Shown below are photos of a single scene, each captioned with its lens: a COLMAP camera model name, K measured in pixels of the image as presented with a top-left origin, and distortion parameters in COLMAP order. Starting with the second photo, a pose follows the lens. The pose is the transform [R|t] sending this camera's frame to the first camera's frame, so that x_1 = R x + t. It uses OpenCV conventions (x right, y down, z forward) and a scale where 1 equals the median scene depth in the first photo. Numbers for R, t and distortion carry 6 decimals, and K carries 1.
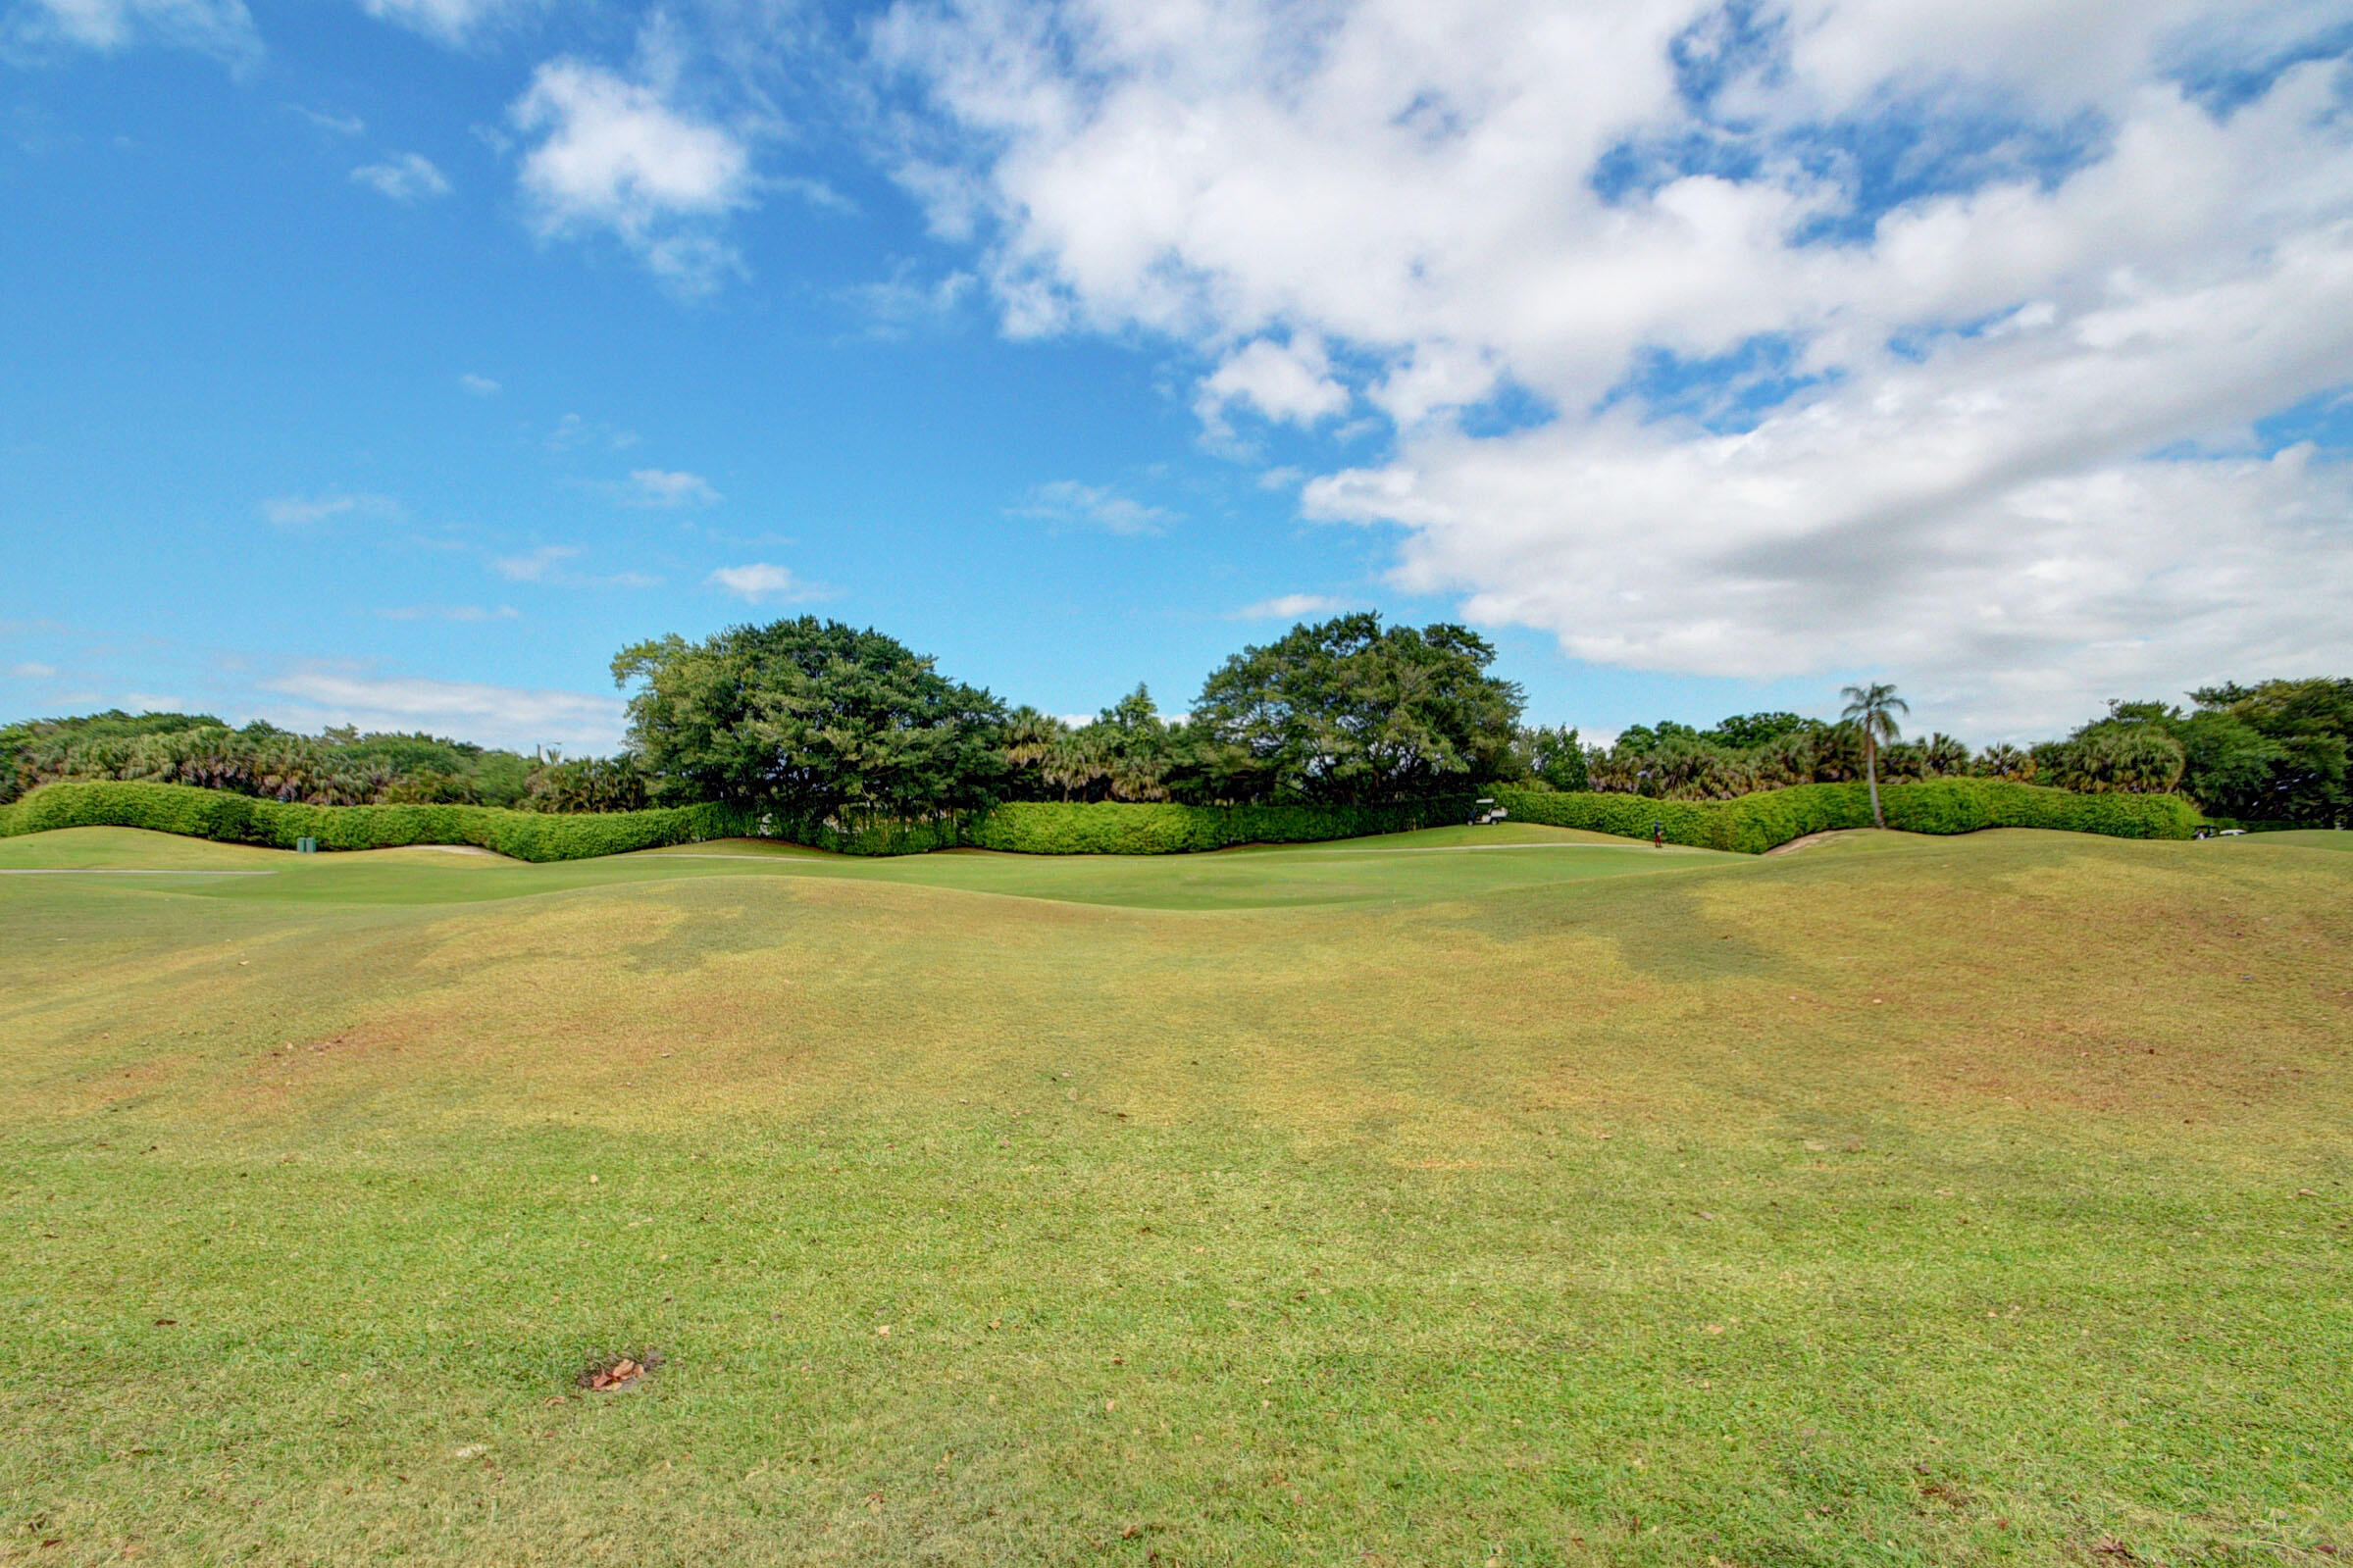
lens RADIAL K [[1033.2, 0, 1157.3], [0, 1033.2, 847.1], [0, 0, 1]] dist [0.009609, -0.014124]
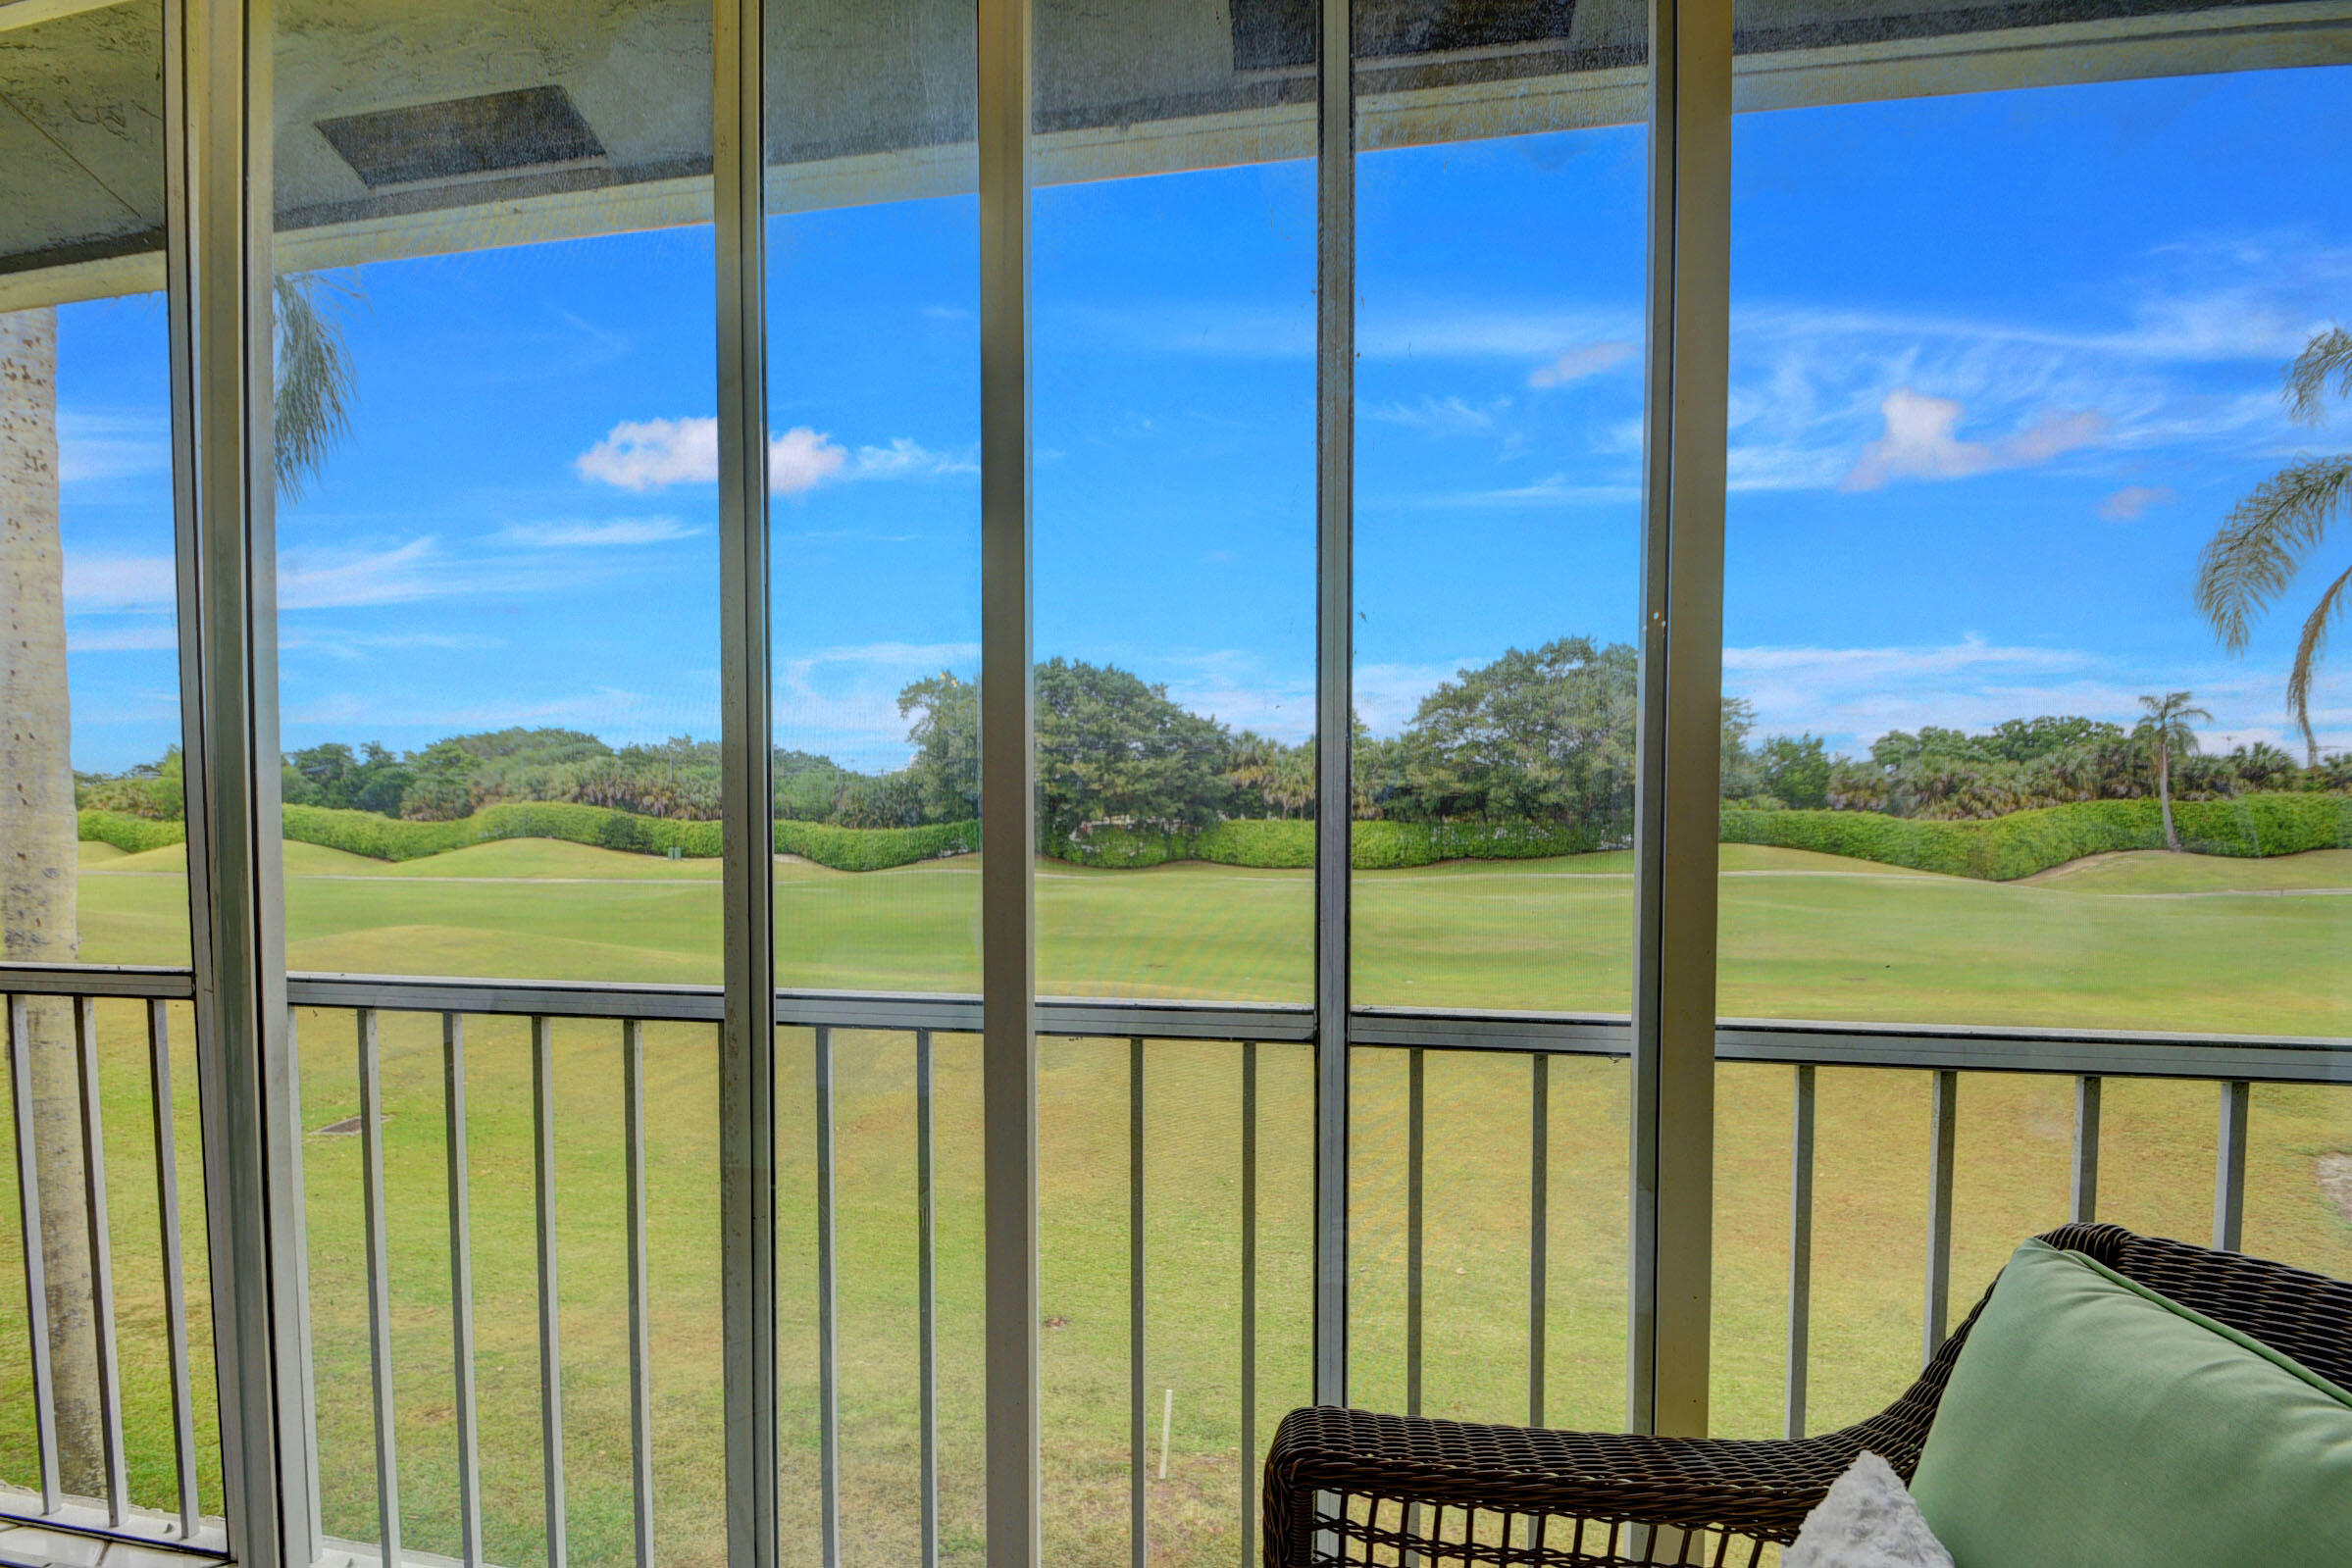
lens RADIAL K [[1032.7, 0, 1153.9], [0, 1032.7, 847.4], [0, 0, 1]] dist [0.009609, -0.014124]
pose [[0.974207, 0.005916, -0.225577, 0.023049], [0.000057, 0.999650, 0.026463, -0.044368], [0.225655, -0.025794, 0.973866, -0.087405]]
